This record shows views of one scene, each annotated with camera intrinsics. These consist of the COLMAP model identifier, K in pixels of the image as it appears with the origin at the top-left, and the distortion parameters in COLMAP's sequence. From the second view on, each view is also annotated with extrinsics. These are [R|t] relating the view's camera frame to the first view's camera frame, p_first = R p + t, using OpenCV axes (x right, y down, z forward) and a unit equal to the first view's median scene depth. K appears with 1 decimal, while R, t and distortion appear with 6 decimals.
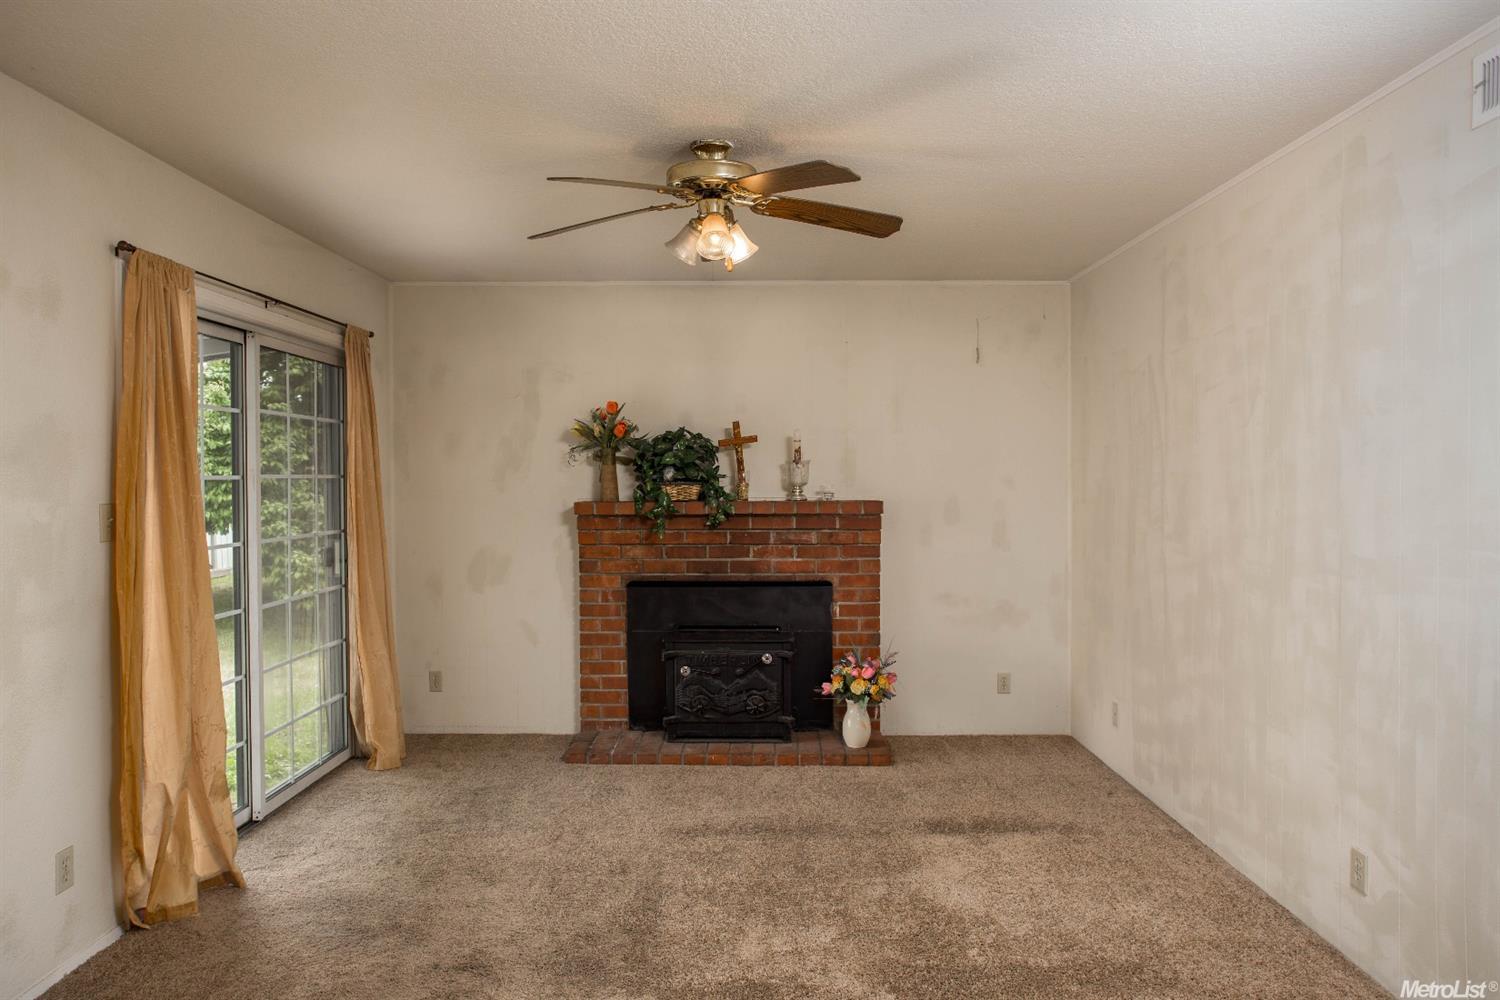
lens RADIAL K [[997.0, 0, 745.4], [0, 997.0, 493.9], [0, 0, 1]] dist [-0.057160, 0.068295]
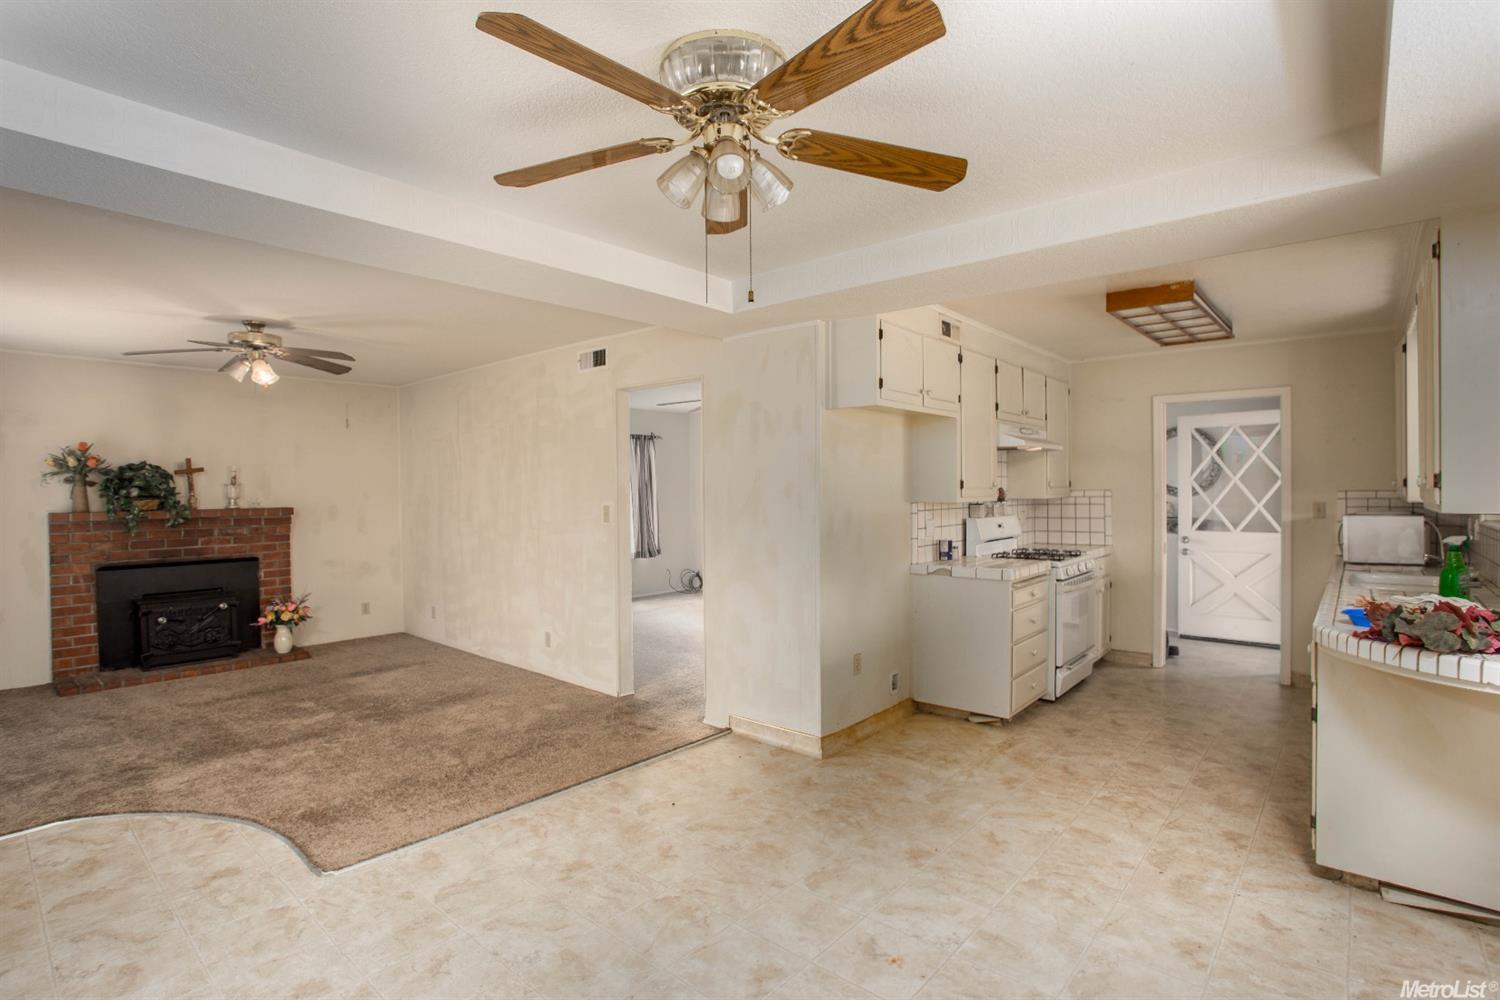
lens RADIAL K [[736.3, 0, 747.3], [0, 736.3, 494.9], [0, 0, 1]] dist [-0.076796, 0.034645]
pose [[0.653347, -0.011569, 0.756970, -0.278991], [0.019206, 0.999815, -0.001296, 0.002426], [-0.756815, 0.015385, 0.653448, -0.380294]]
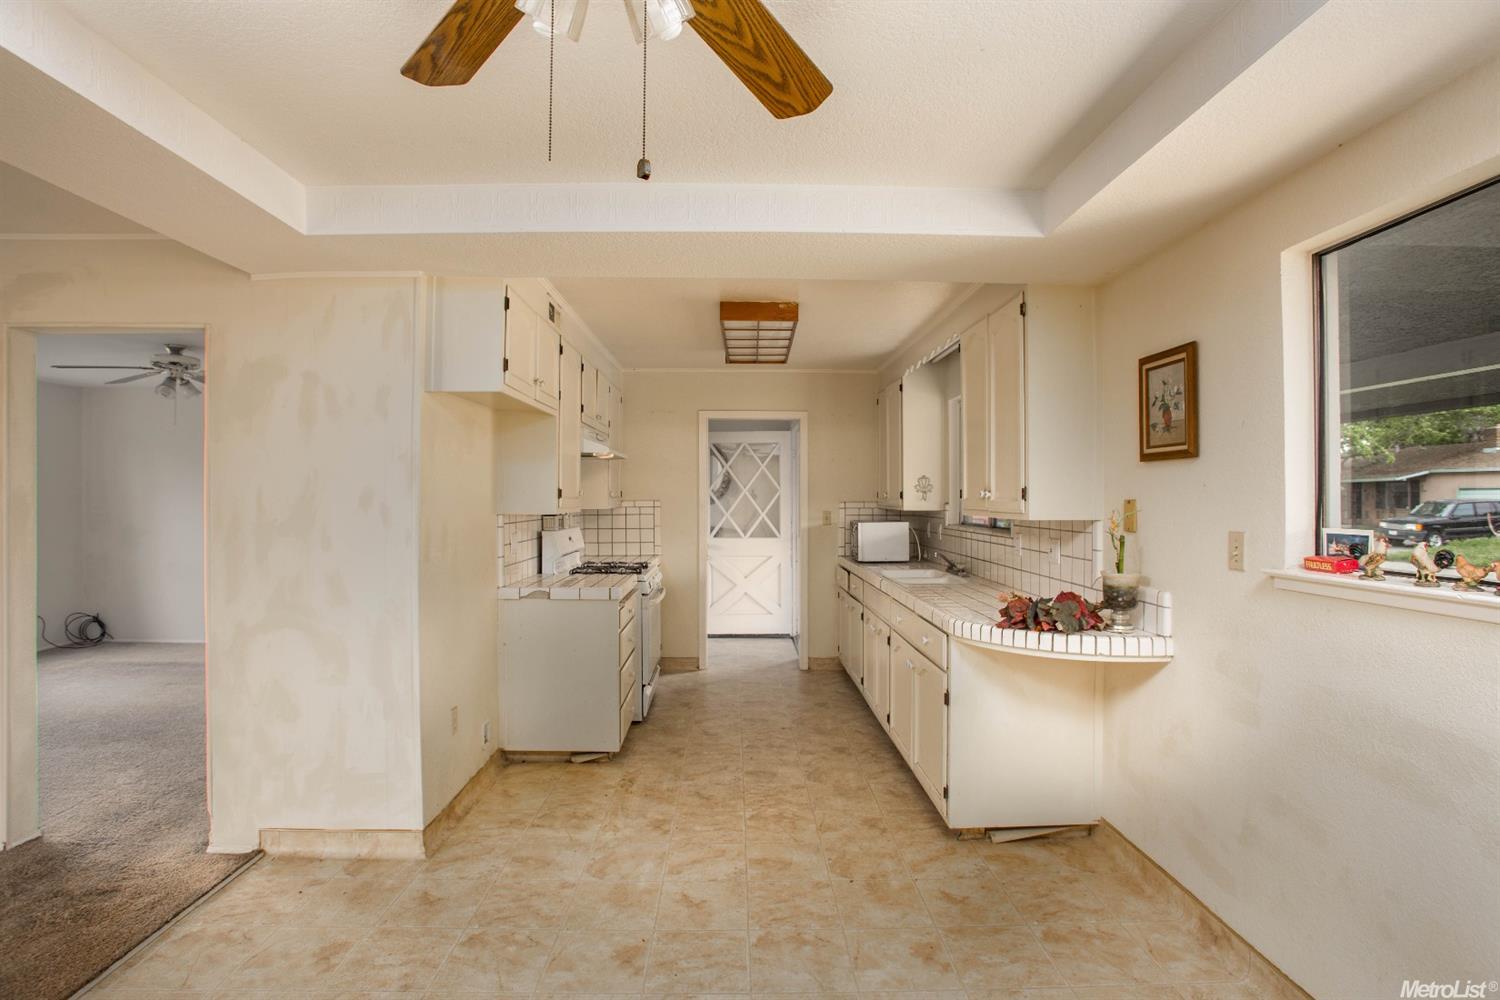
lens RADIAL K [[736.3, 0, 747.3], [0, 736.3, 494.9], [0, 0, 1]] dist [-0.076796, 0.034645]
pose [[-0.020974, 0.002562, 0.999777, -0.220870], [0.015547, 0.999877, -0.002236, 0.000429], [-0.999659, 0.015496, -0.021011, -0.189424]]
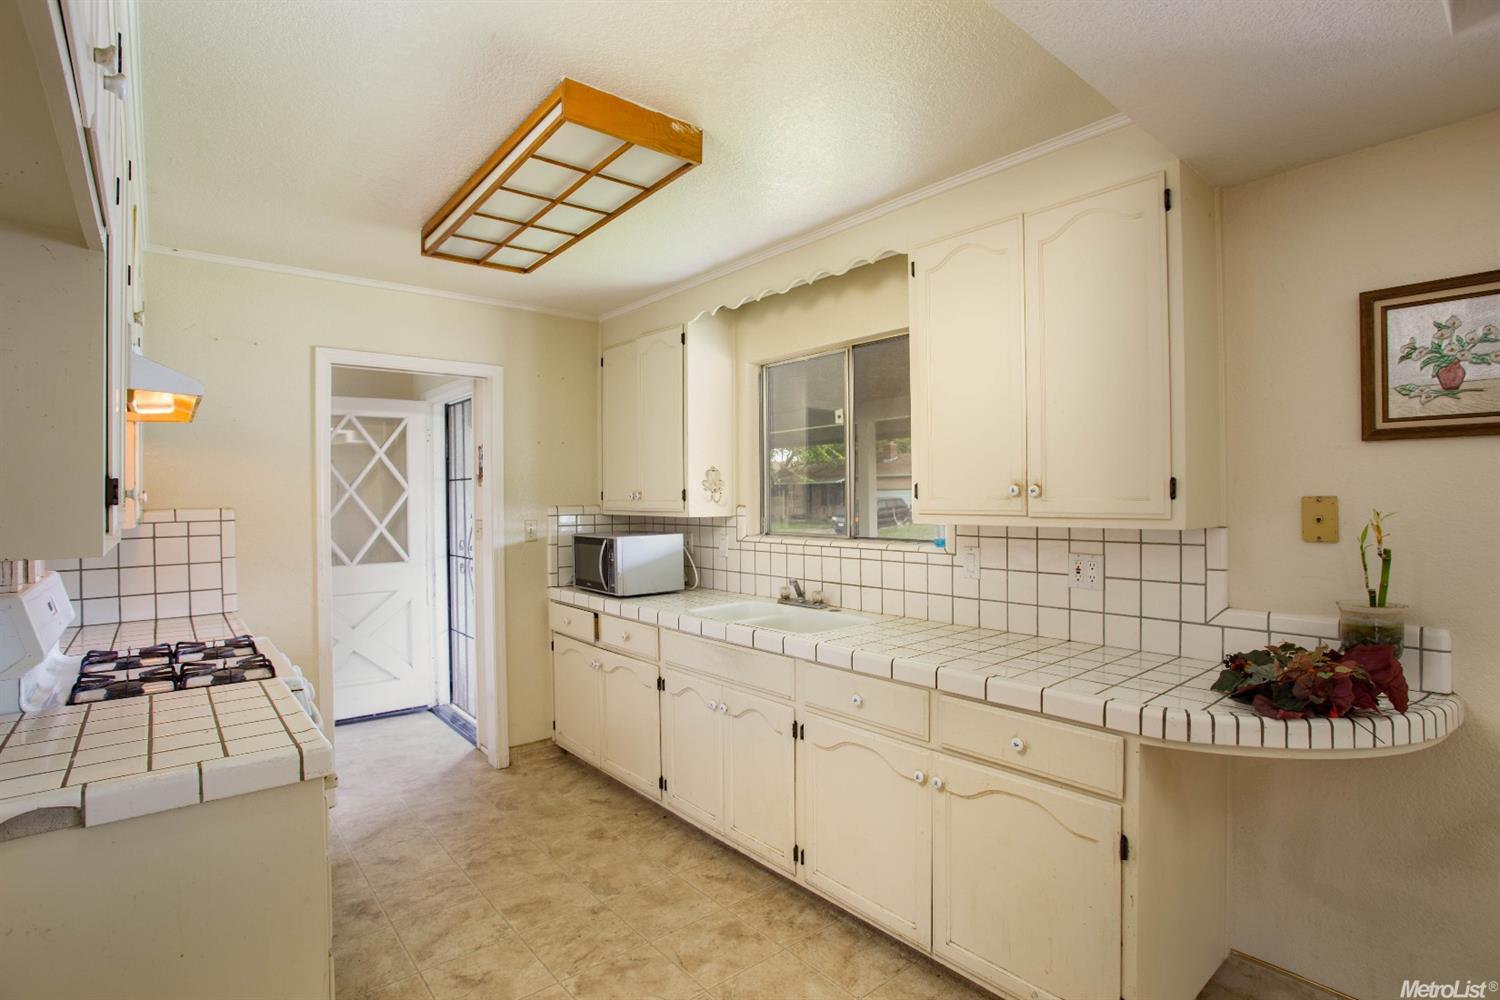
lens RADIAL K [[736.3, 0, 747.3], [0, 736.3, 494.9], [0, 0, 1]] dist [-0.076796, 0.034645]
pose [[-0.640516, 0.007331, 0.767910, 0.207568], [0.020358, 0.999765, 0.007436, -0.002355], [-0.767675, 0.020396, -0.640515, -0.026217]]
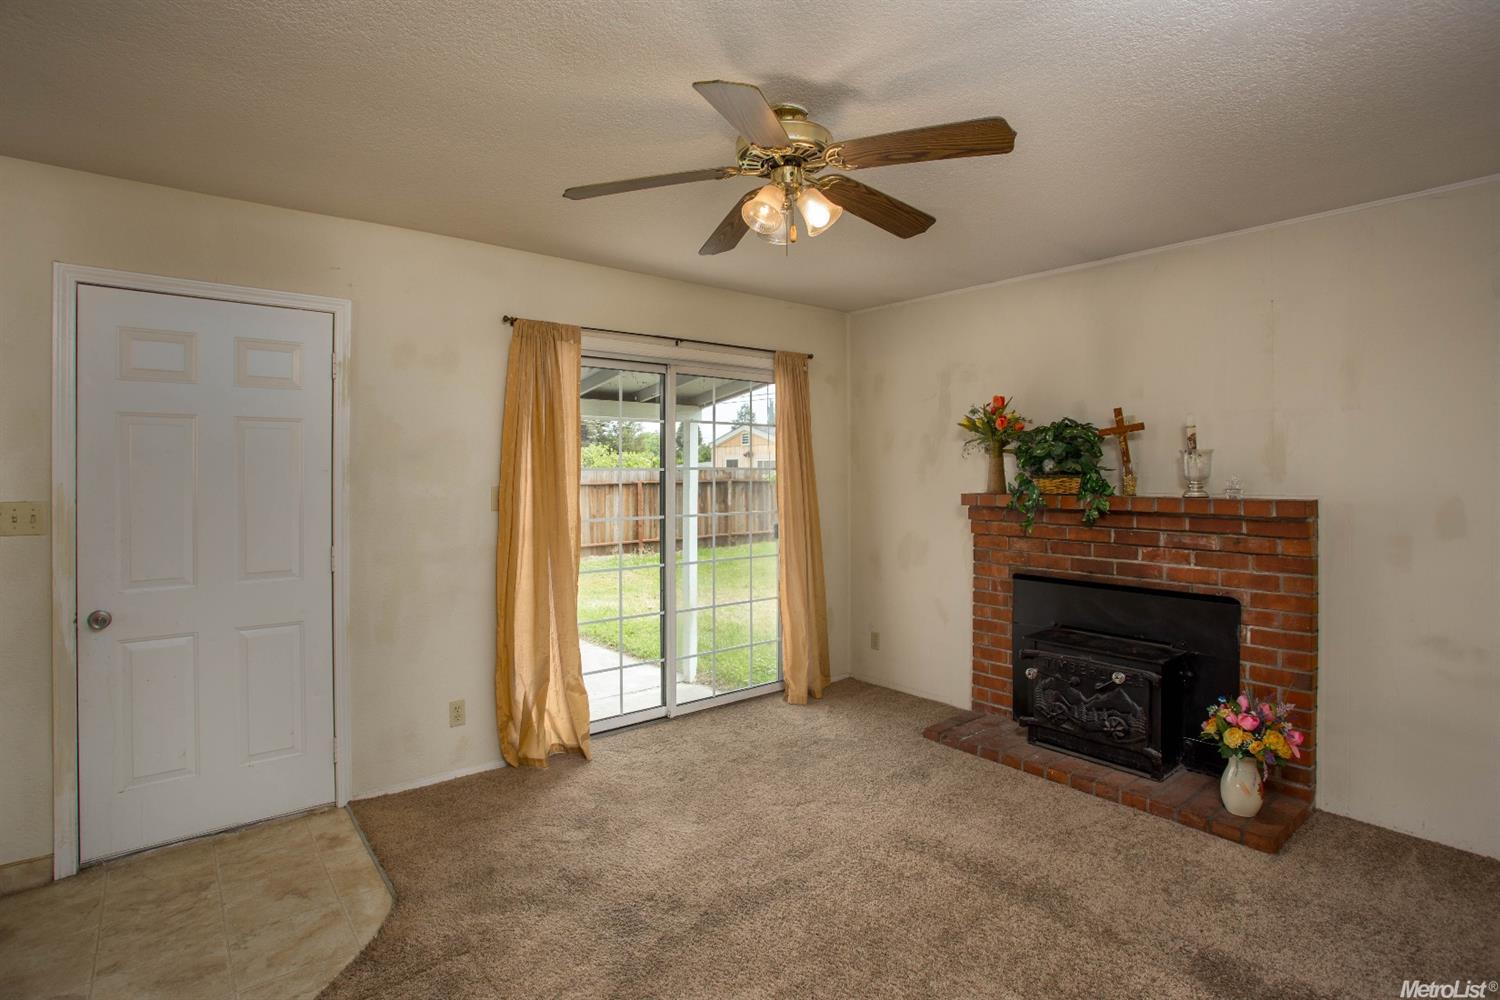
lens RADIAL K [[742.7, 0, 751.0], [0, 742.7, 476.5], [0, 0, 1]] dist [-0.071372, 0.036126]
pose [[0.644283, 0.006458, -0.764760, 0.282011], [-0.012724, 0.999916, -0.002275, -0.004967], [0.764681, 0.011196, 0.644311, 0.319884]]
